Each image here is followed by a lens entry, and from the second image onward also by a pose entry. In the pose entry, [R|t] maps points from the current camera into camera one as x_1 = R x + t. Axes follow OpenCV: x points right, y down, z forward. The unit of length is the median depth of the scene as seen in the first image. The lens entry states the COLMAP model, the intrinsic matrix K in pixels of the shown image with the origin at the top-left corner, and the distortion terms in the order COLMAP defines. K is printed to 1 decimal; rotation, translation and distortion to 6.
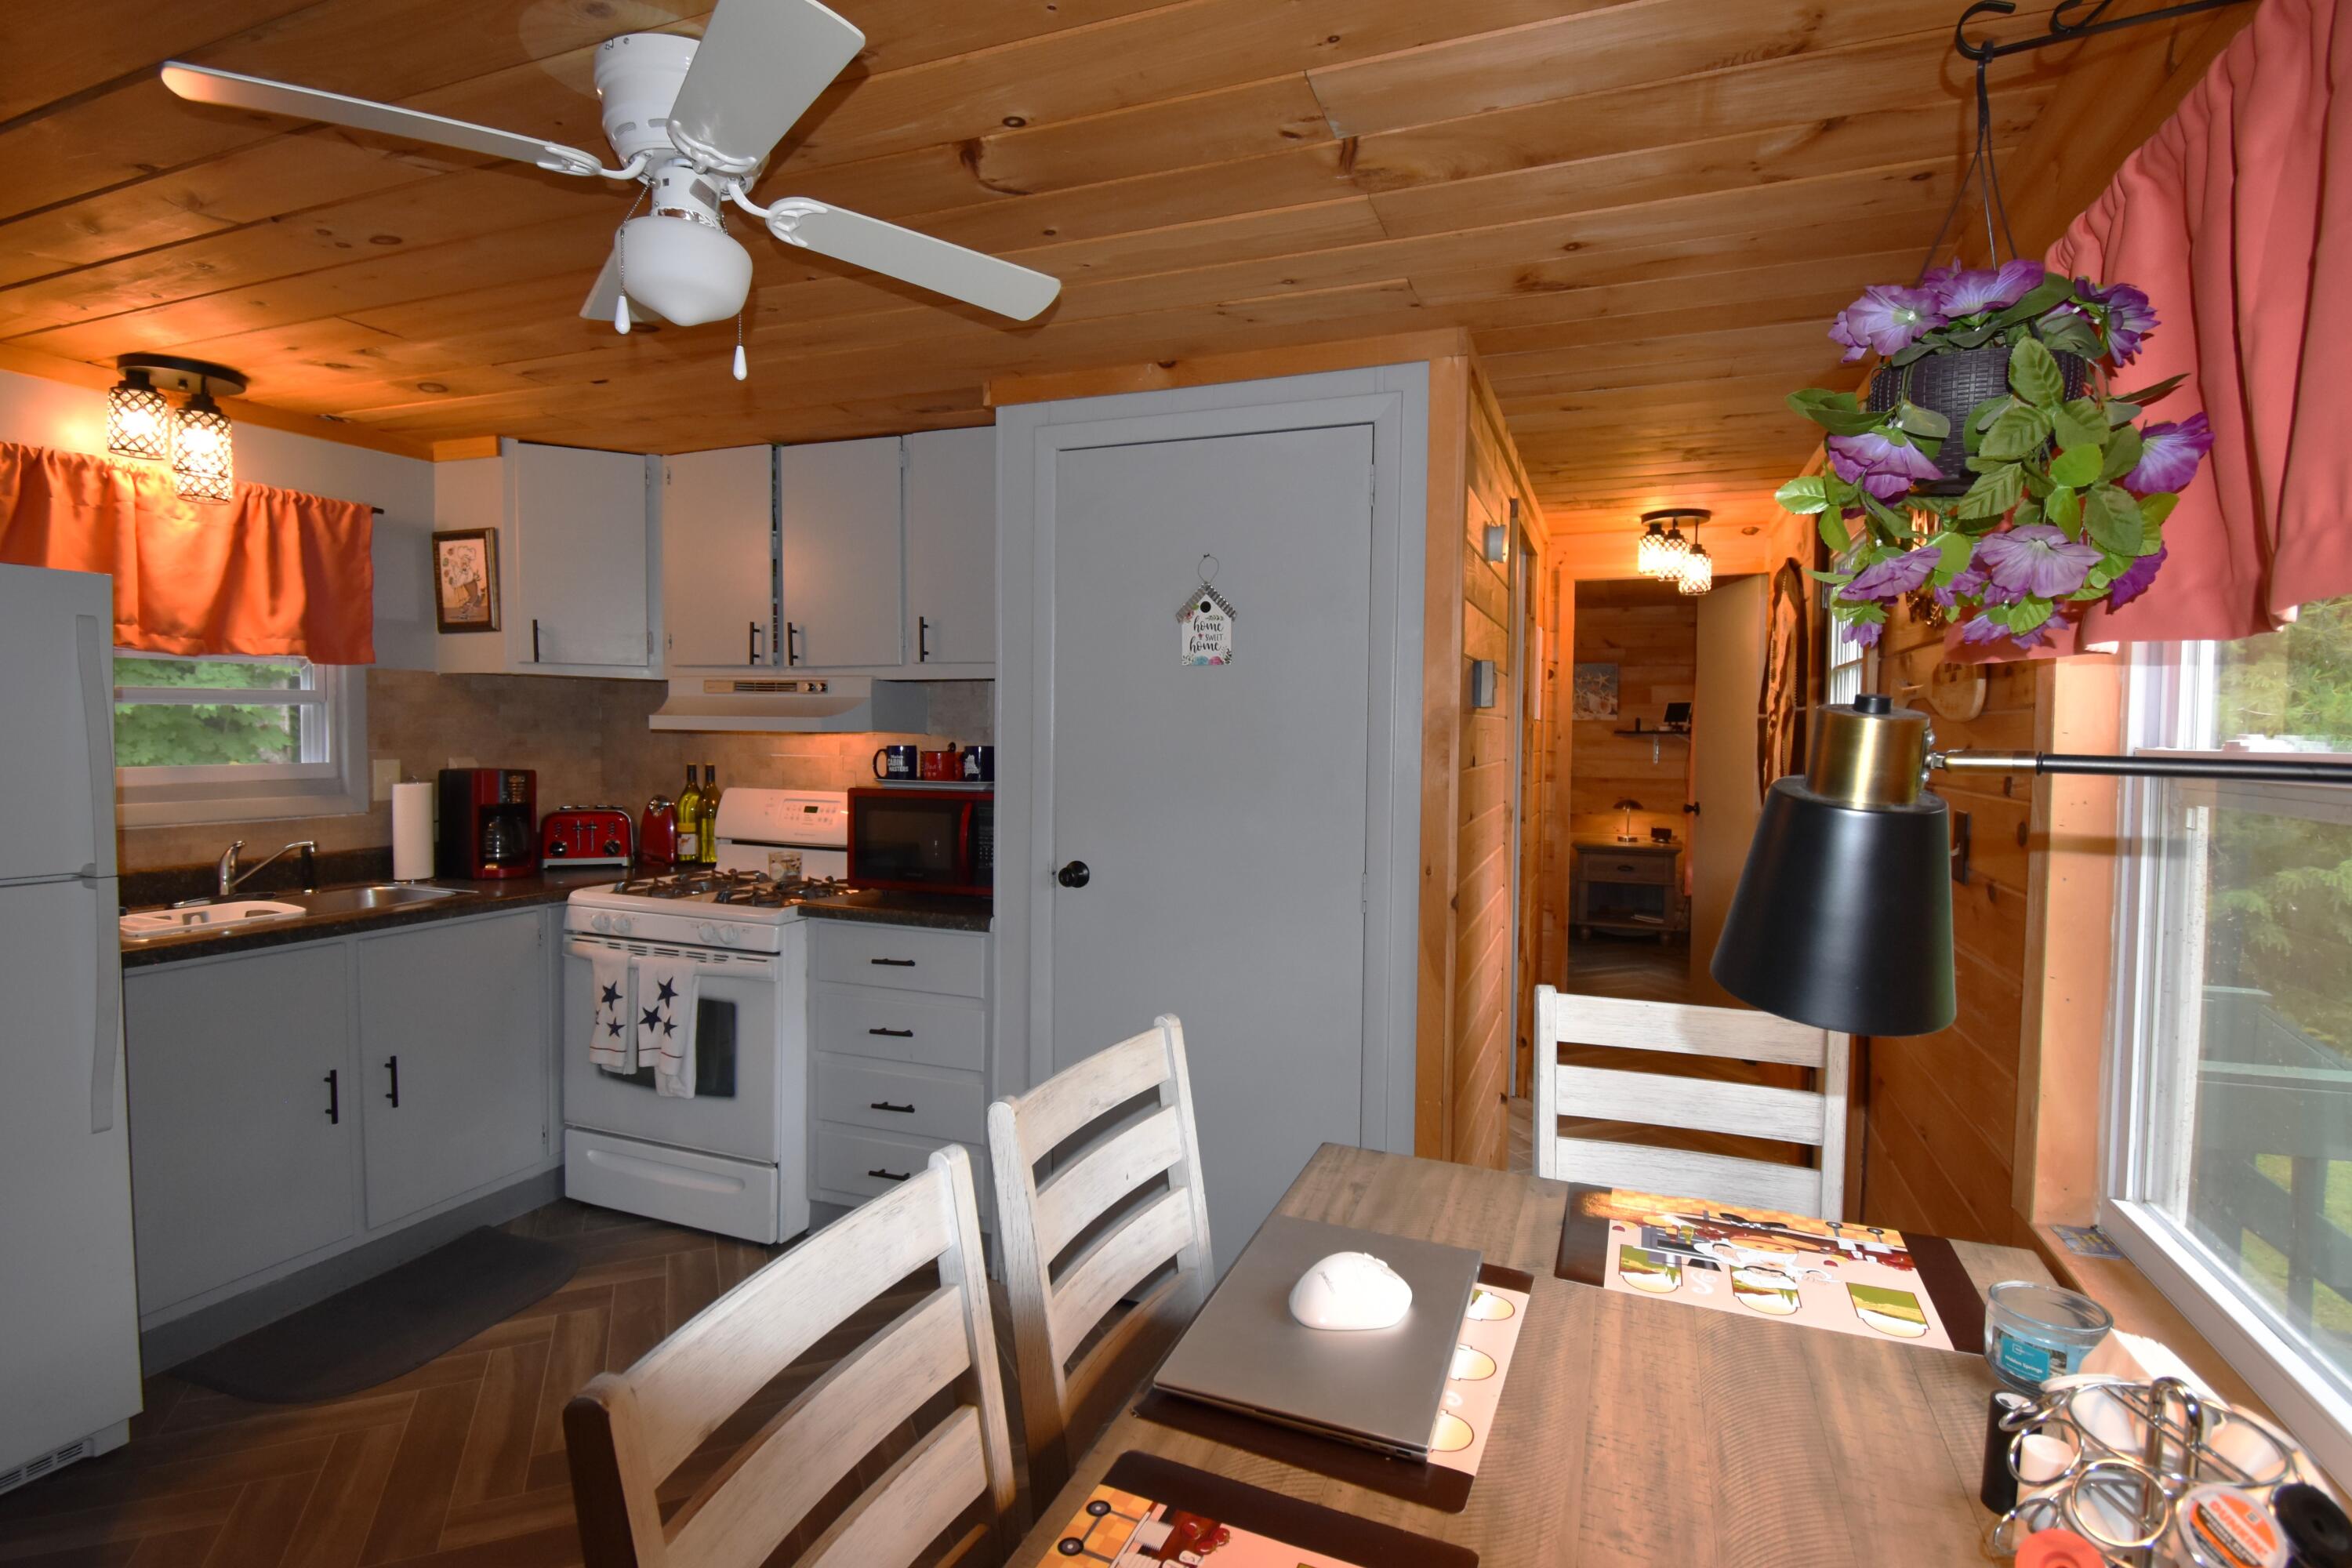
lens RADIAL K [[1106.5, 0, 1161.9], [0, 1106.5, 780.7], [0, 0, 1]] dist [0.016014, -0.023737]
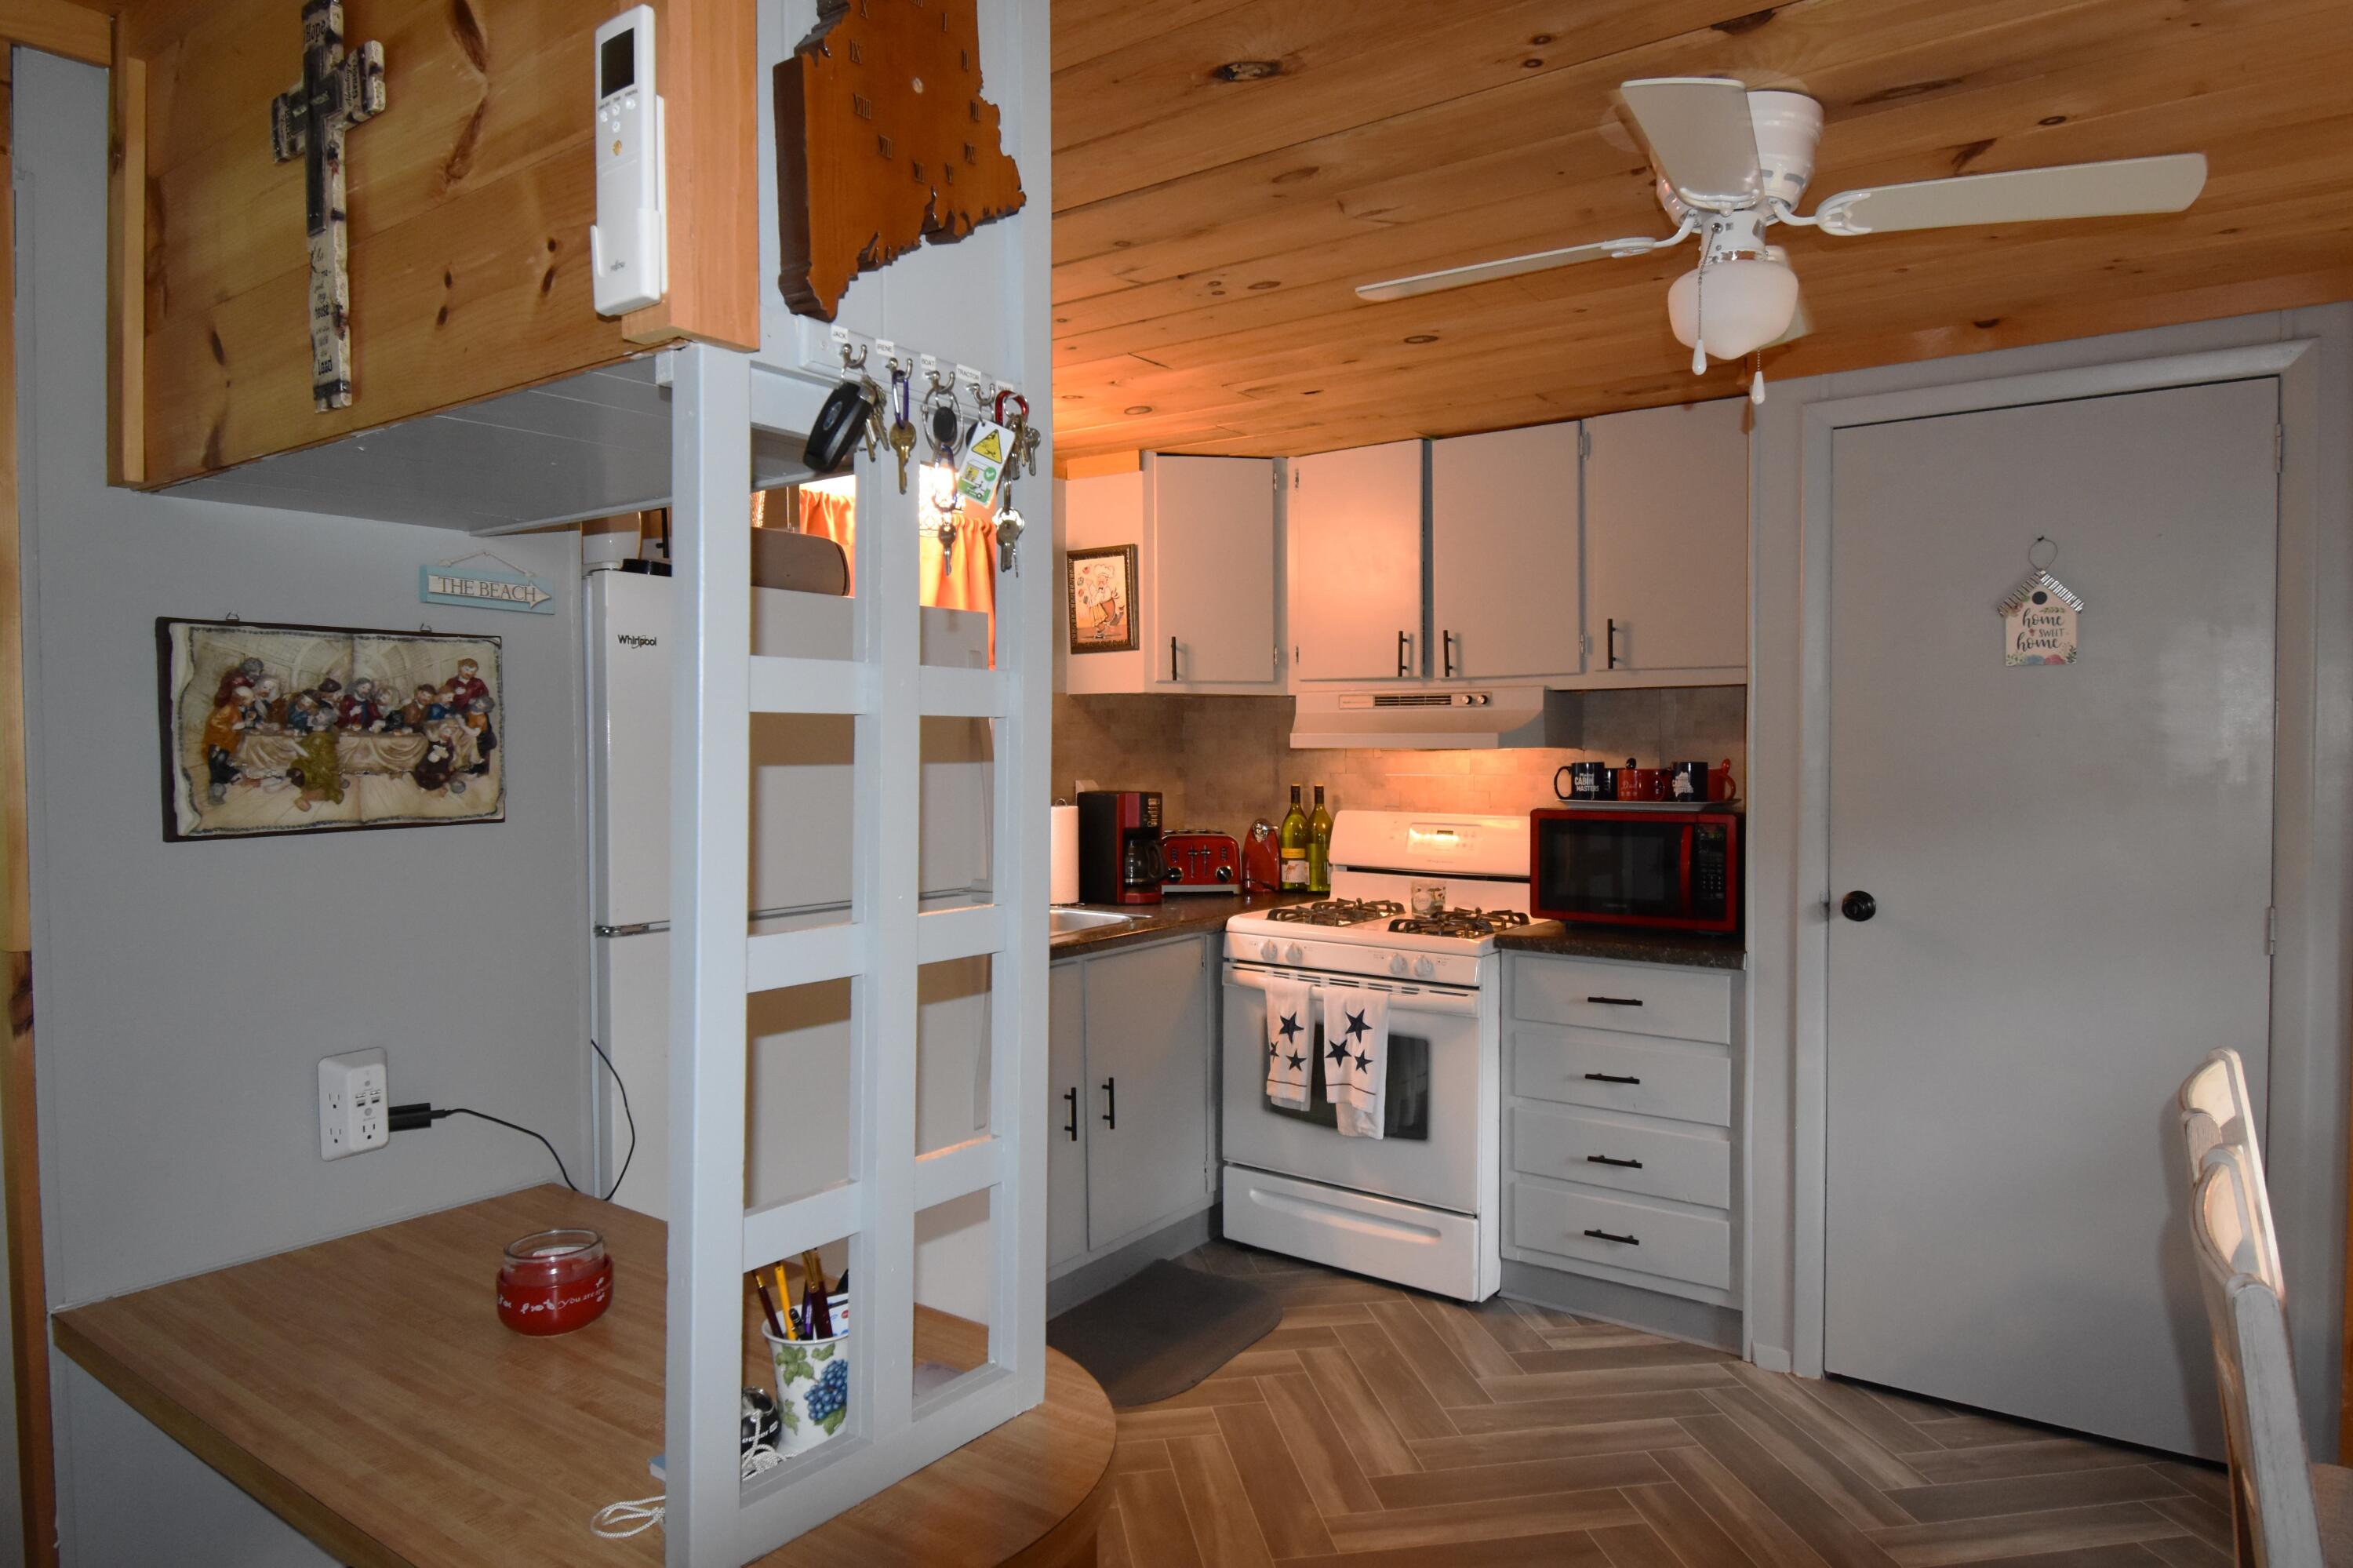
lens RADIAL K [[1376.2, 0, 1176.5], [0, 1376.2, 784.0], [0, 0, 1]] dist [0.004213, -0.000210]
pose [[0.968283, -0.007558, -0.249744, -0.279998], [0.003822, 0.999873, -0.015442, 0.001961], [0.249829, 0.013998, 0.968189, -0.169725]]
